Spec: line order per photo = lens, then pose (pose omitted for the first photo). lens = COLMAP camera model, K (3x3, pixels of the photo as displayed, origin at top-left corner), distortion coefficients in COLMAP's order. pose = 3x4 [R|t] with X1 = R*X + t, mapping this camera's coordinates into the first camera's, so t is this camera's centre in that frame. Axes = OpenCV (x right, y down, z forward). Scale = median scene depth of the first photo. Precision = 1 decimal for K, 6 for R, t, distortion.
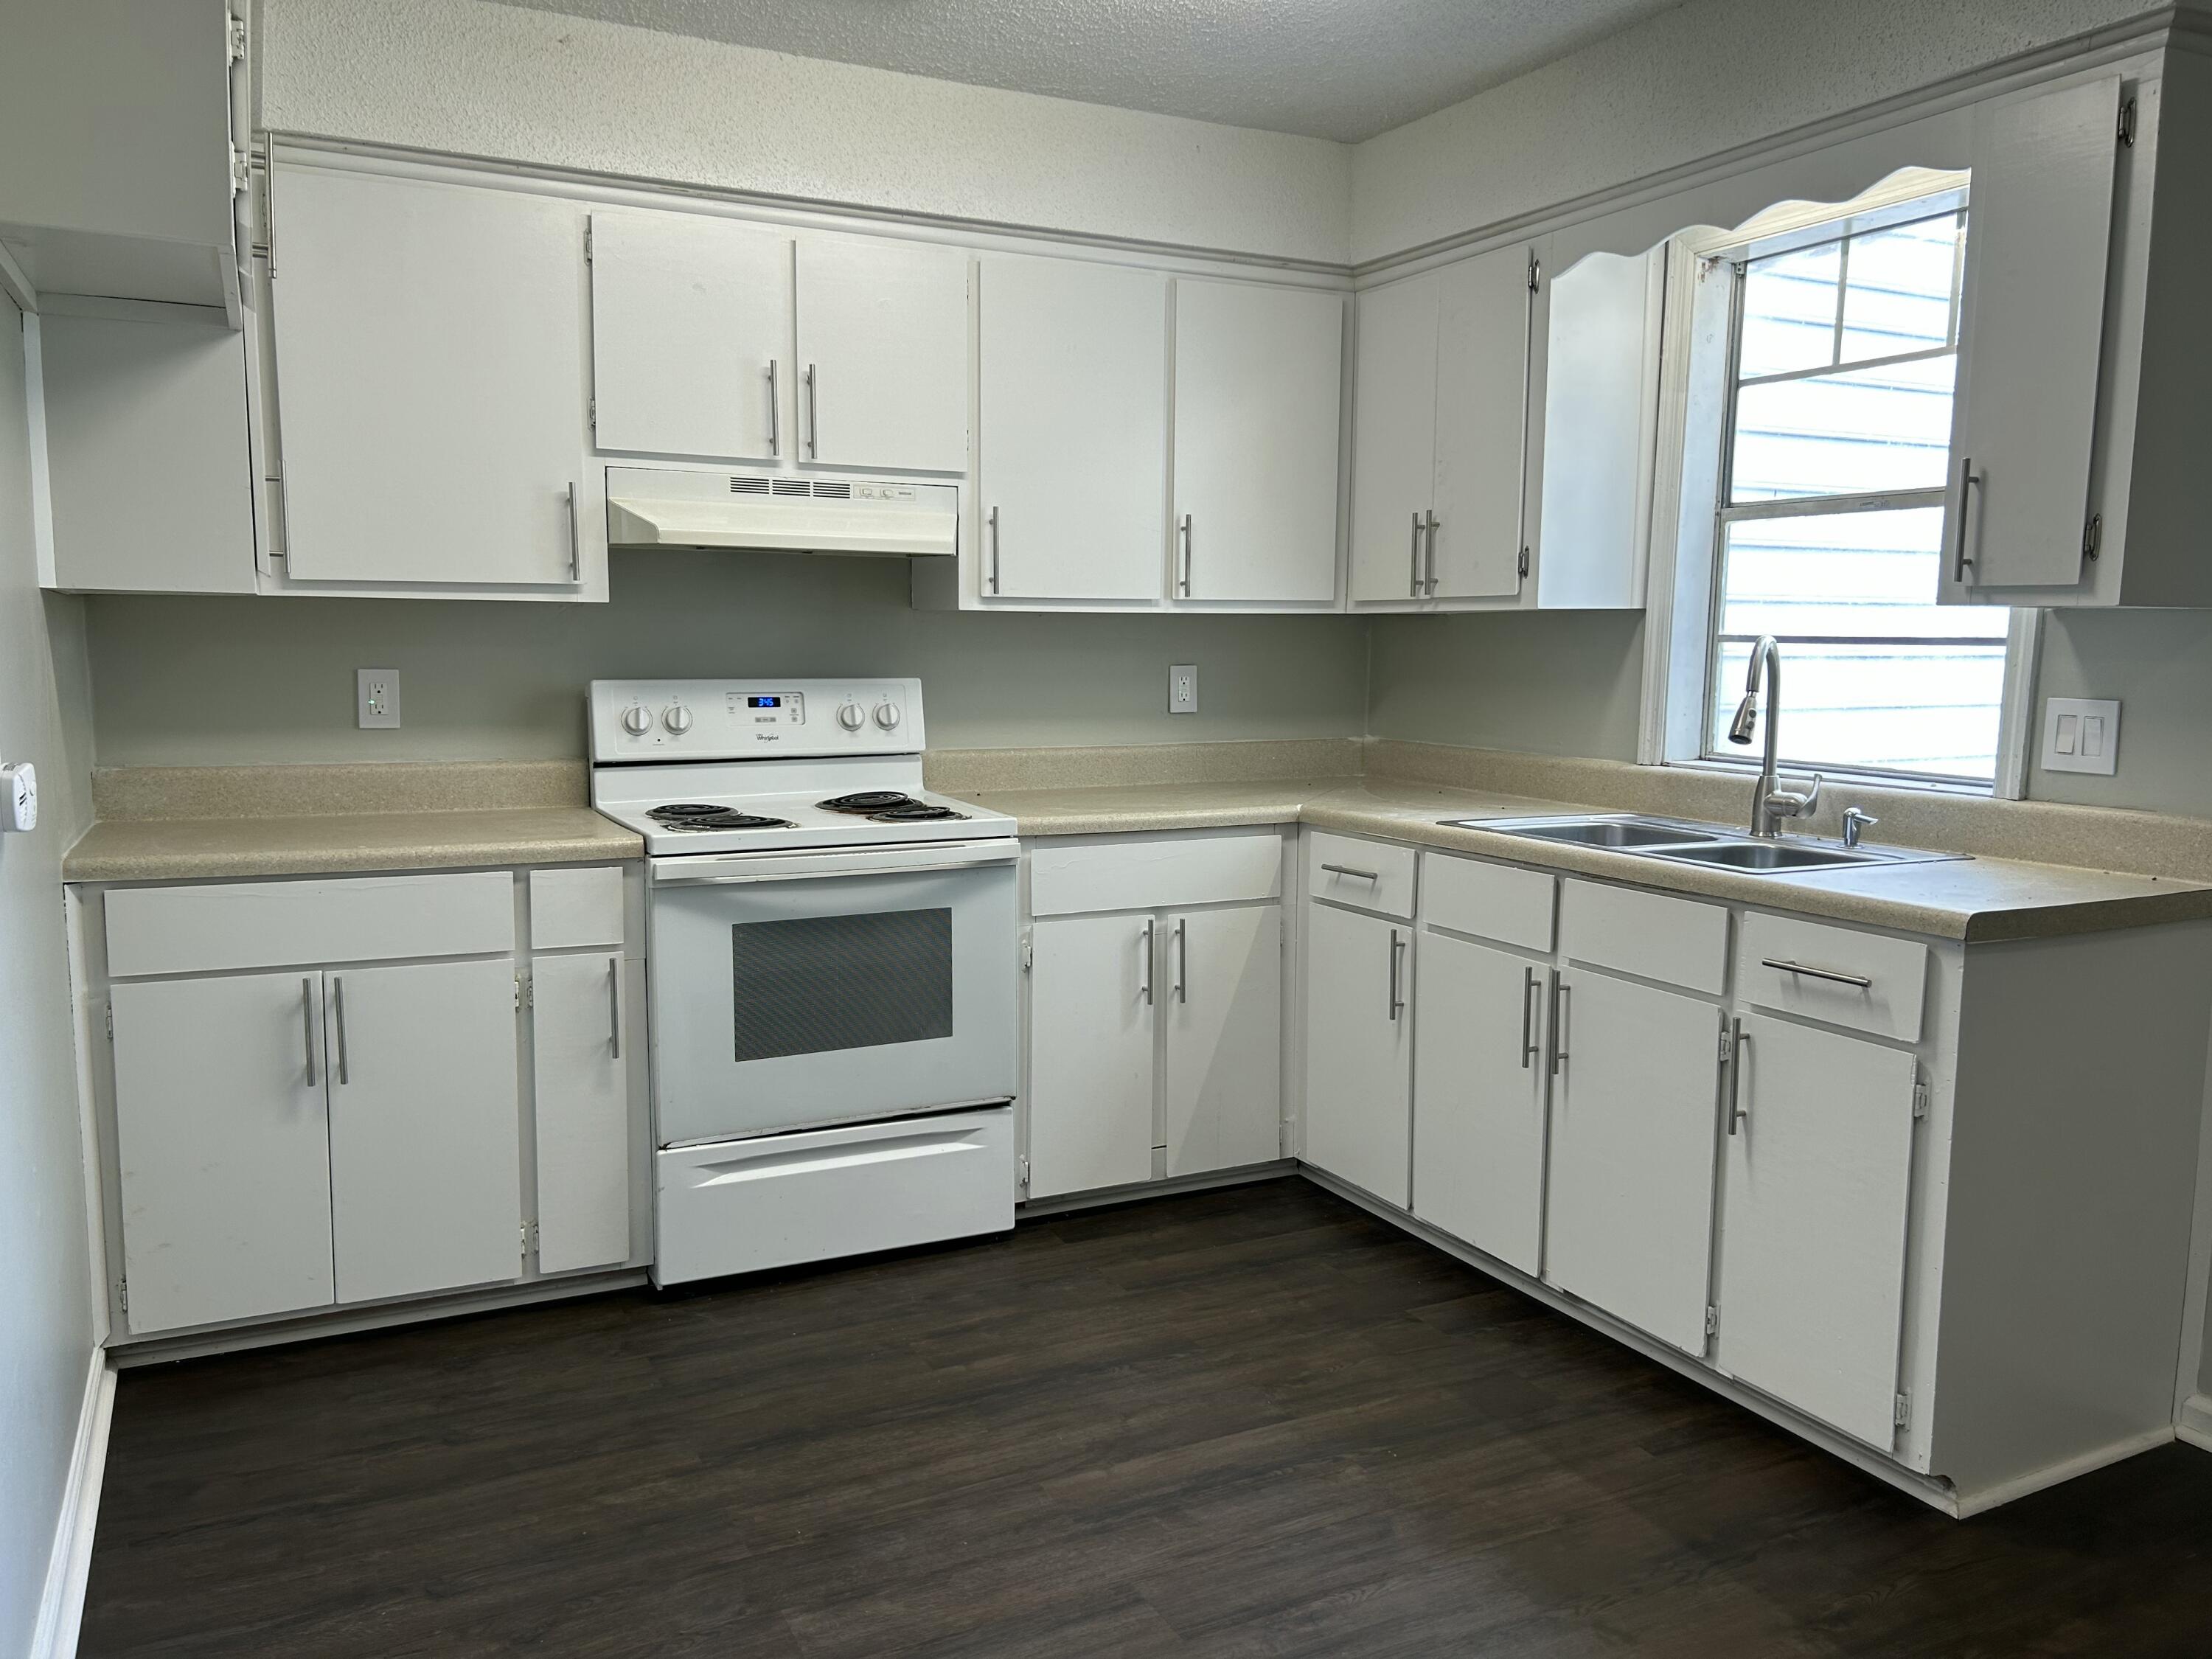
lens RADIAL K [[1679.8, 0, 1092.5], [0, 1679.8, 837.4], [0, 0, 1]] dist [0.062594, -0.071559]
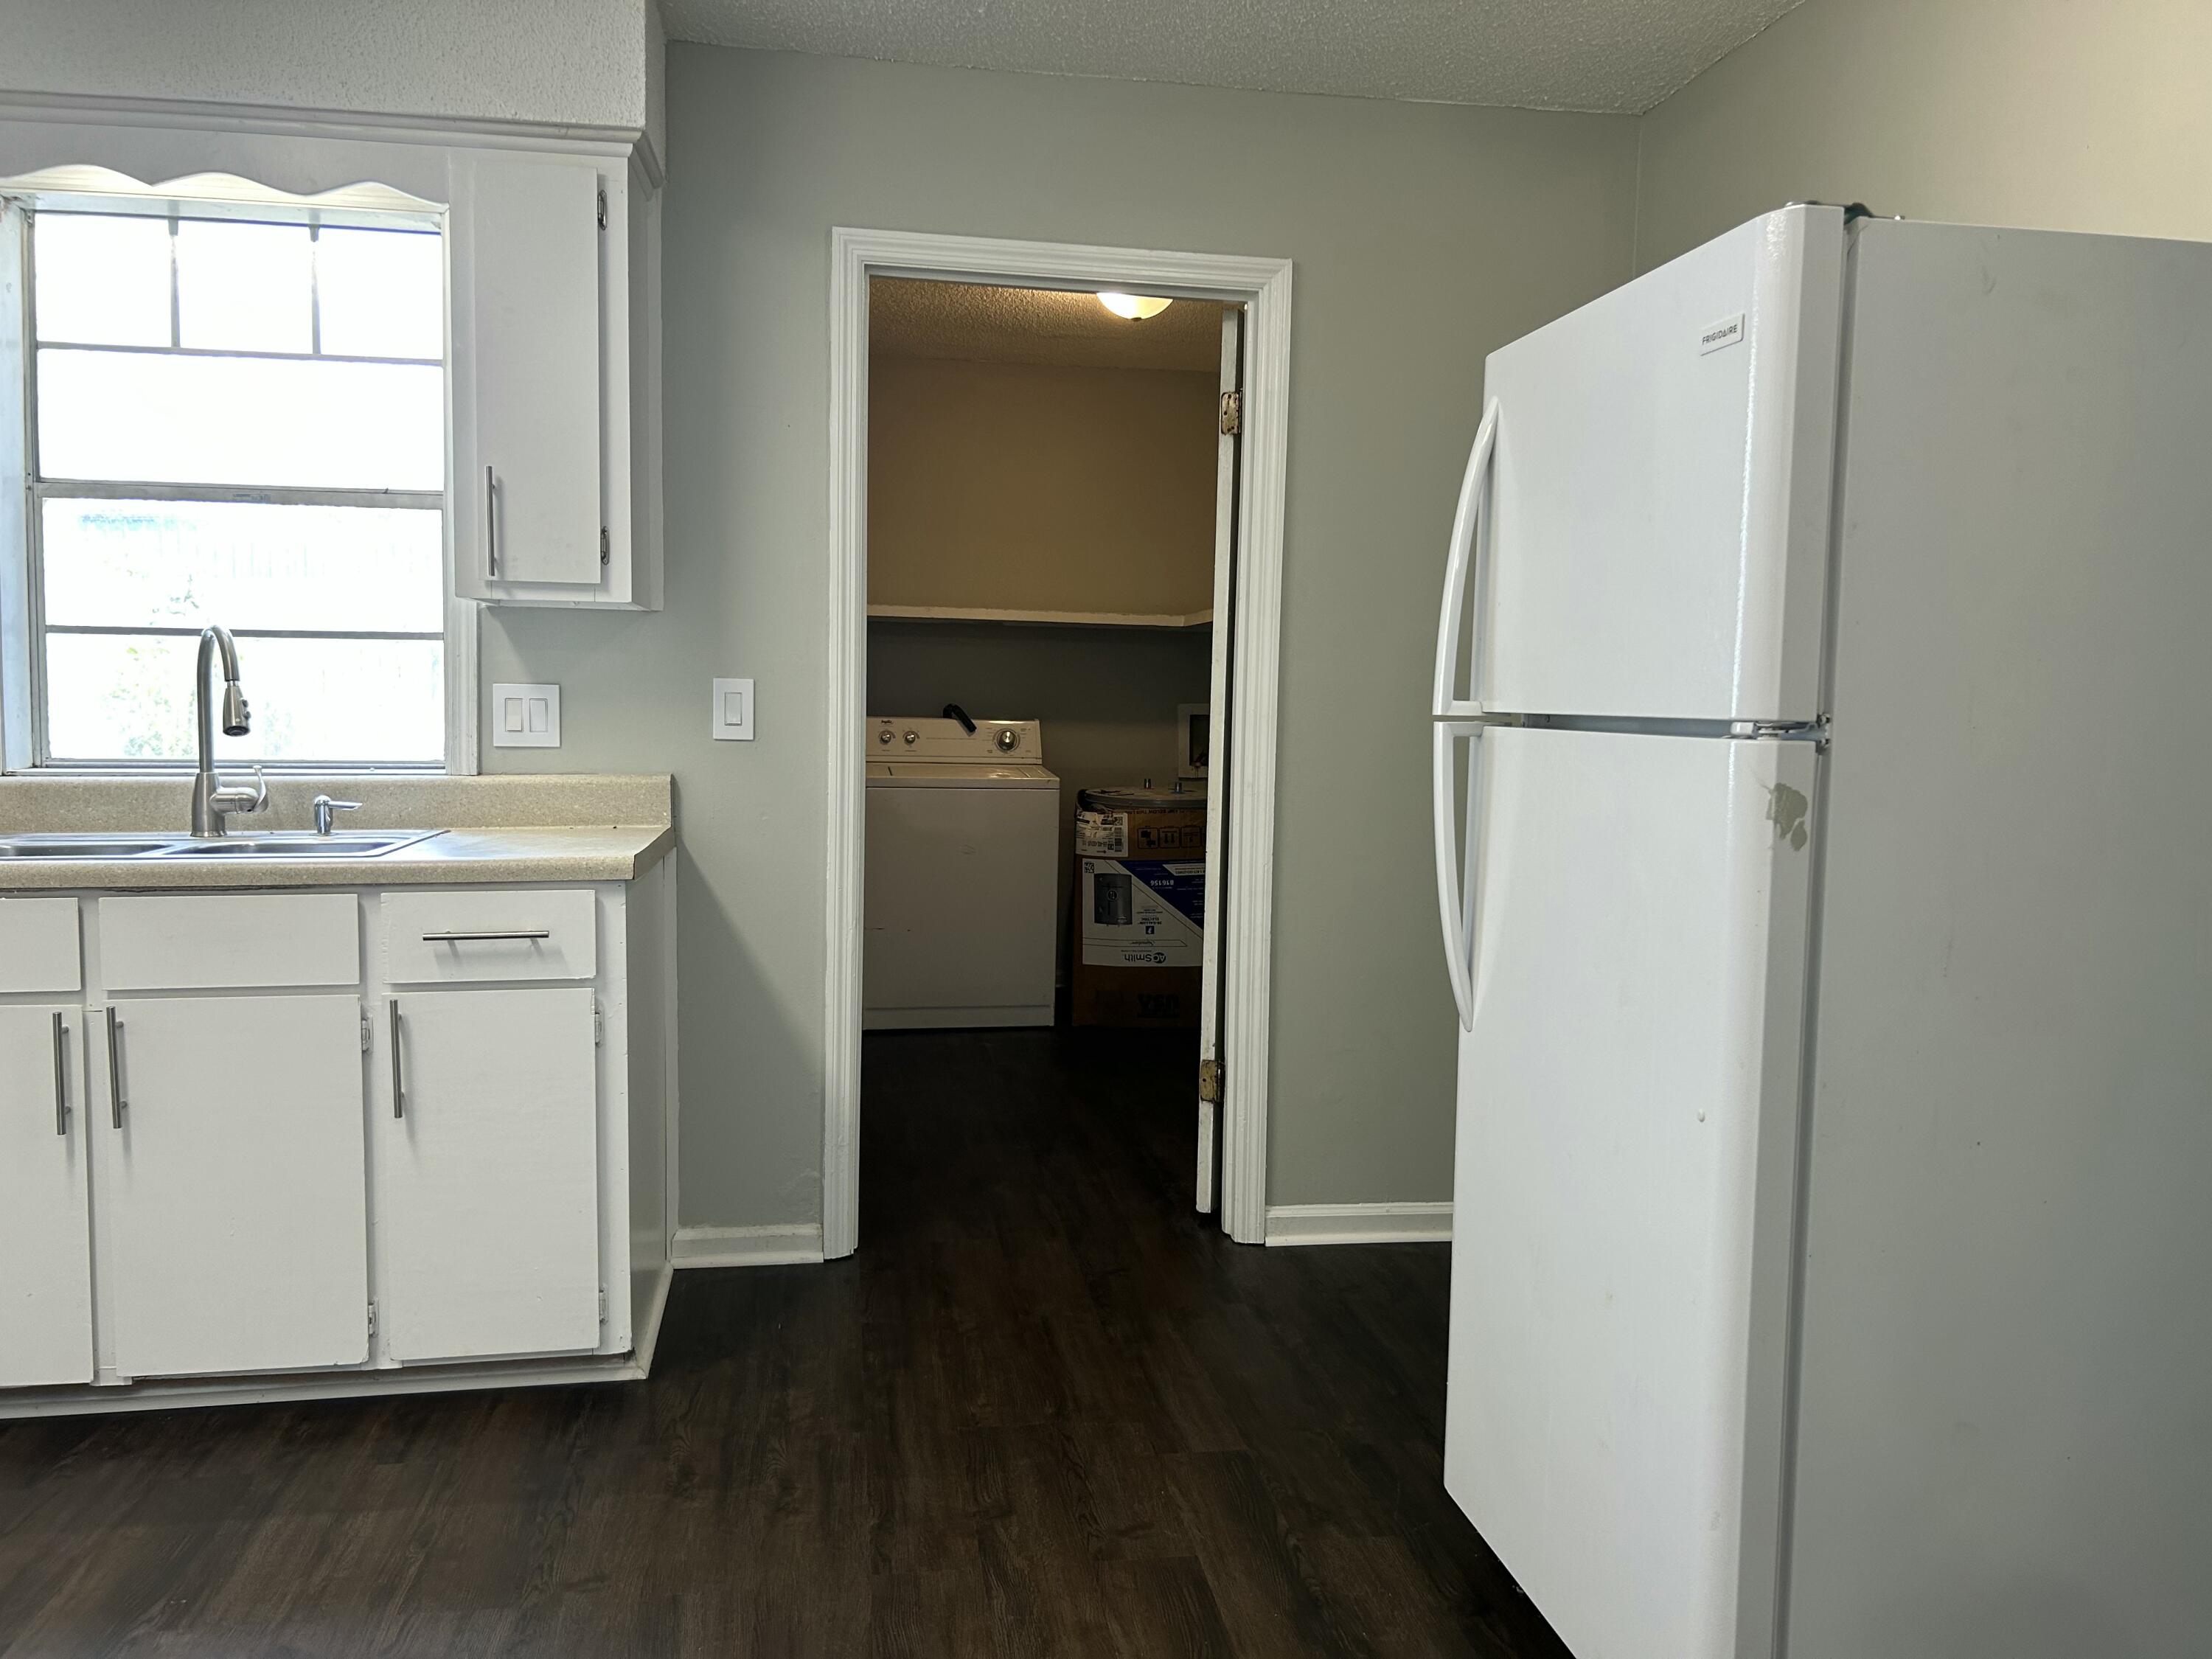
lens RADIAL K [[1683.1, 0, 1139.4], [0, 1683.1, 817.3], [0, 0, 1]] dist [0.034452, -0.041118]
pose [[0.282269, -0.076233, 0.956302, -0.338356], [0.110100, 0.992825, 0.046647, 0.001364], [-0.952996, 0.092121, 0.288637, 0.220980]]
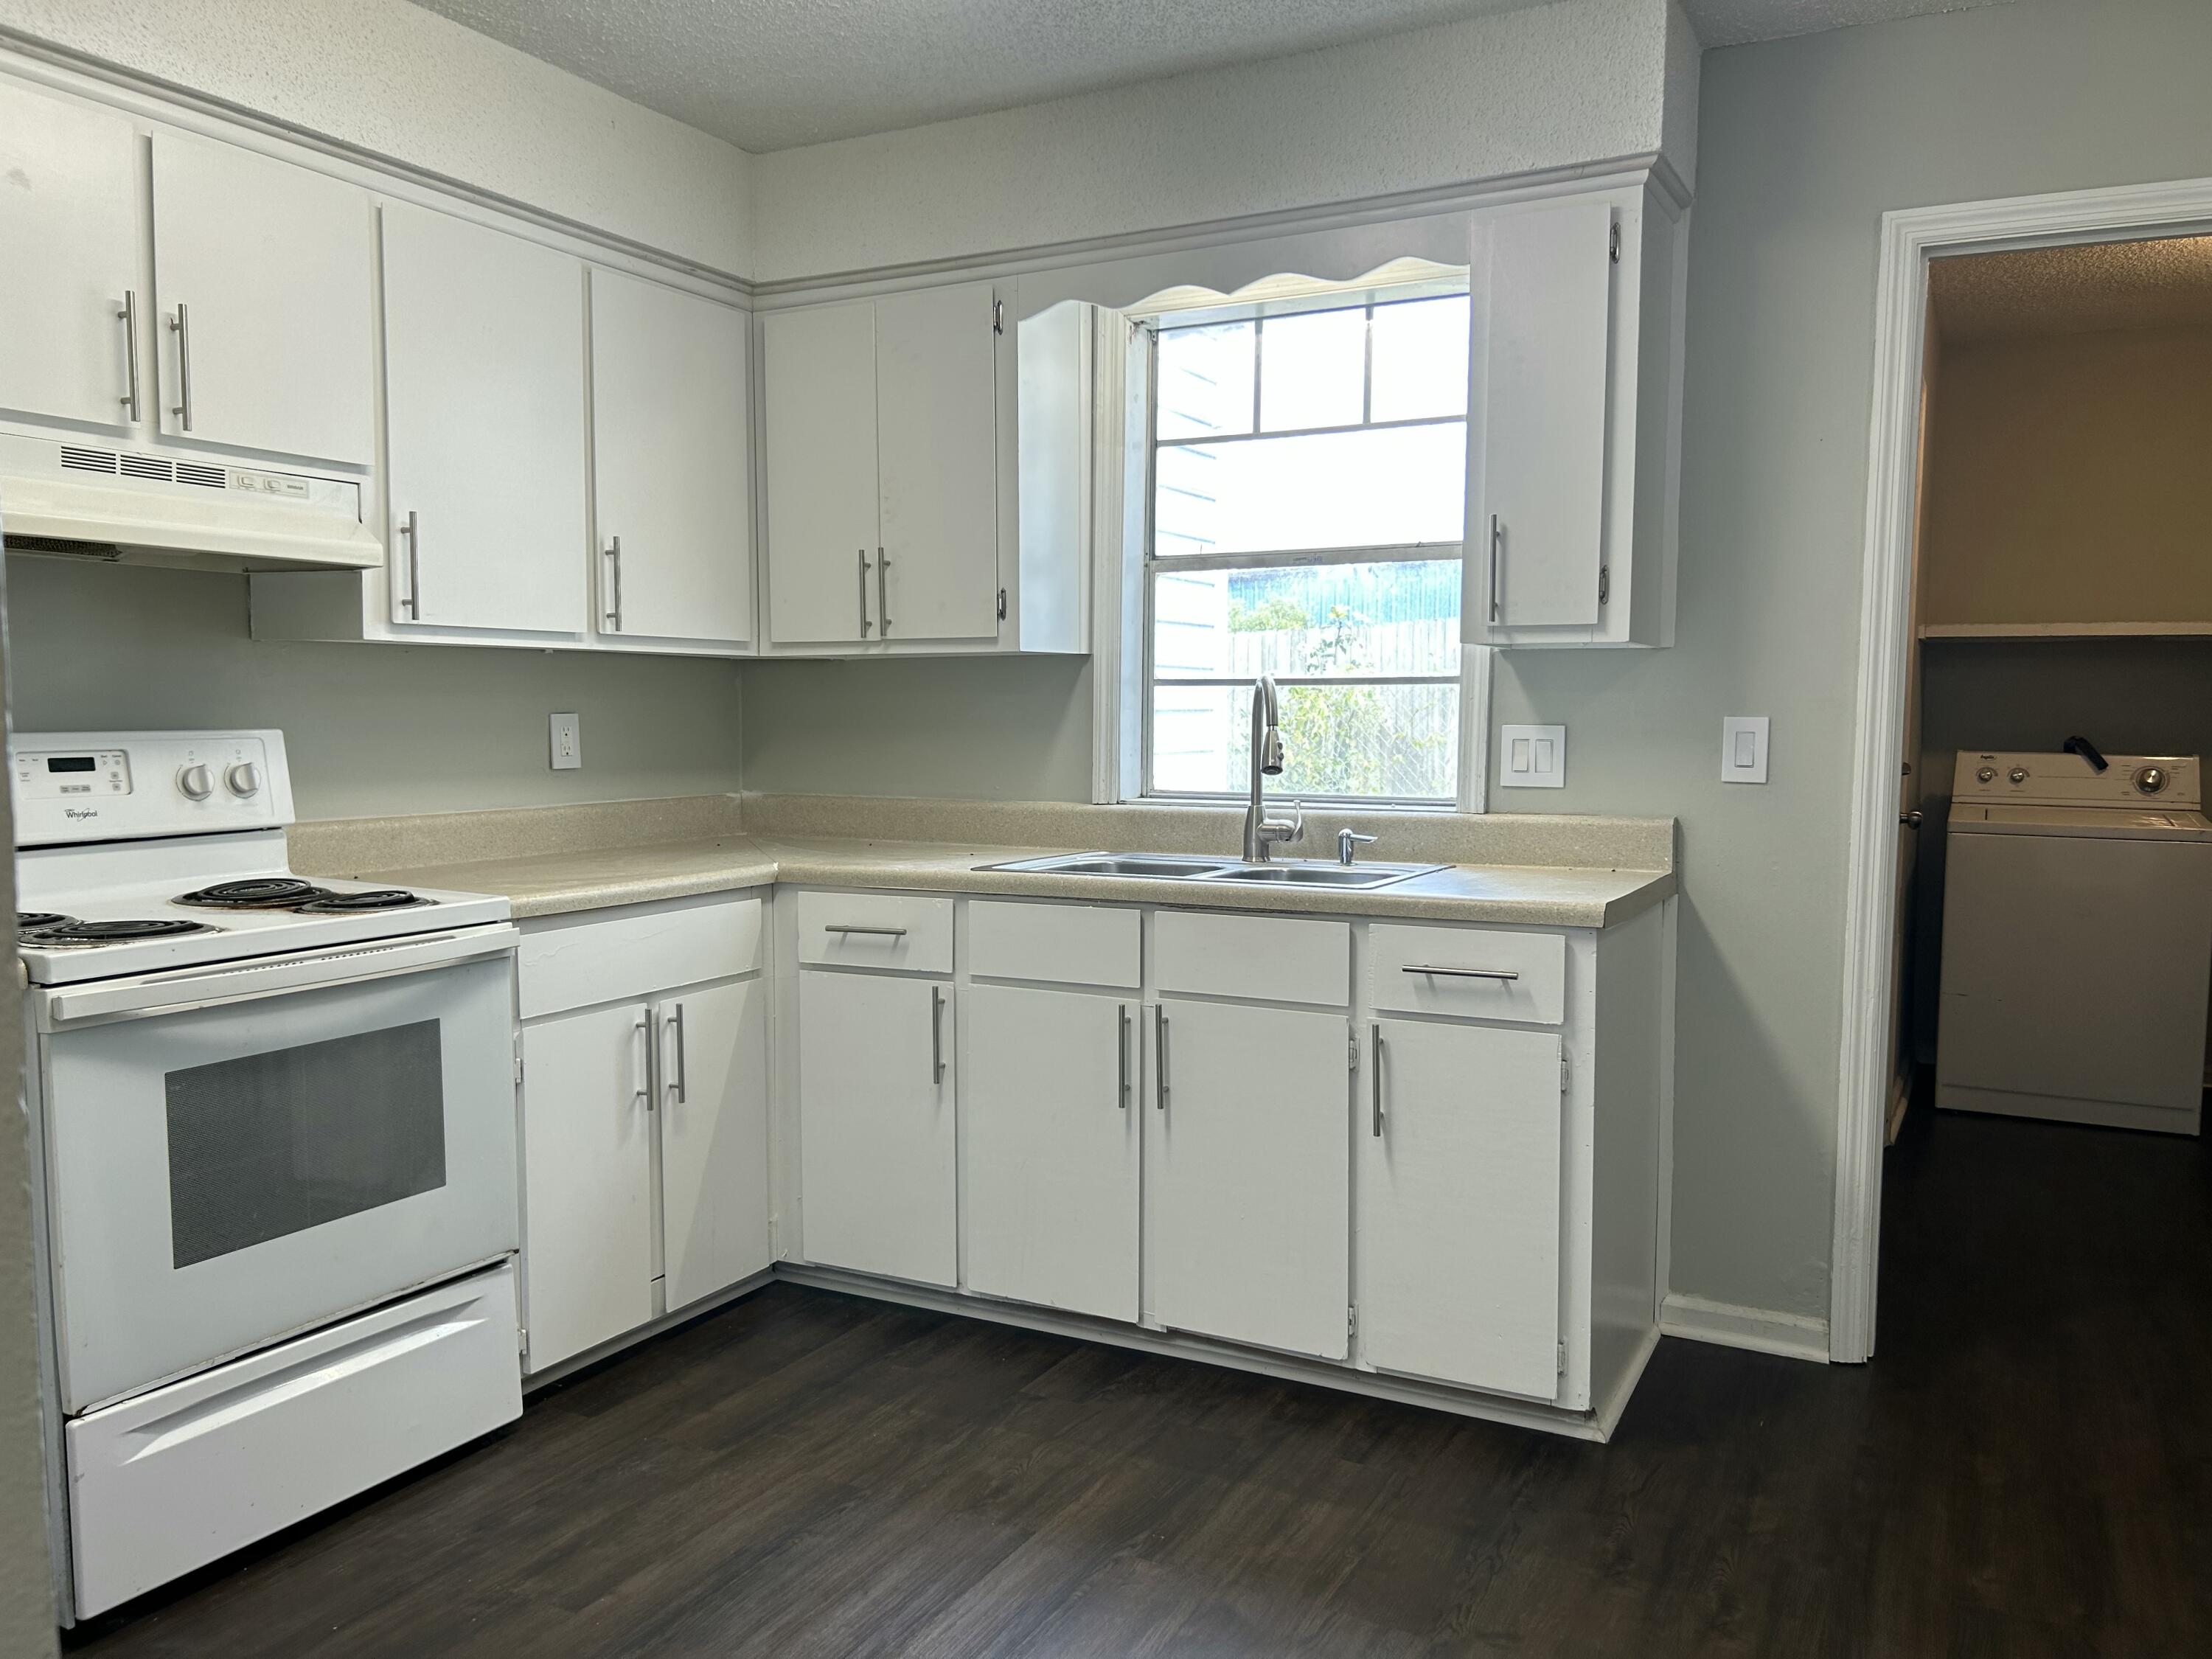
lens RADIAL K [[1687.4, 0, 1103.1], [0, 1687.4, 826.1], [0, 0, 1]] dist [0.053259, -0.062174]
pose [[0.813061, -0.046520, 0.580317, -0.283568], [0.076496, 0.996697, -0.027277, -0.001507], [-0.577131, 0.066570, 0.813934, 0.177306]]
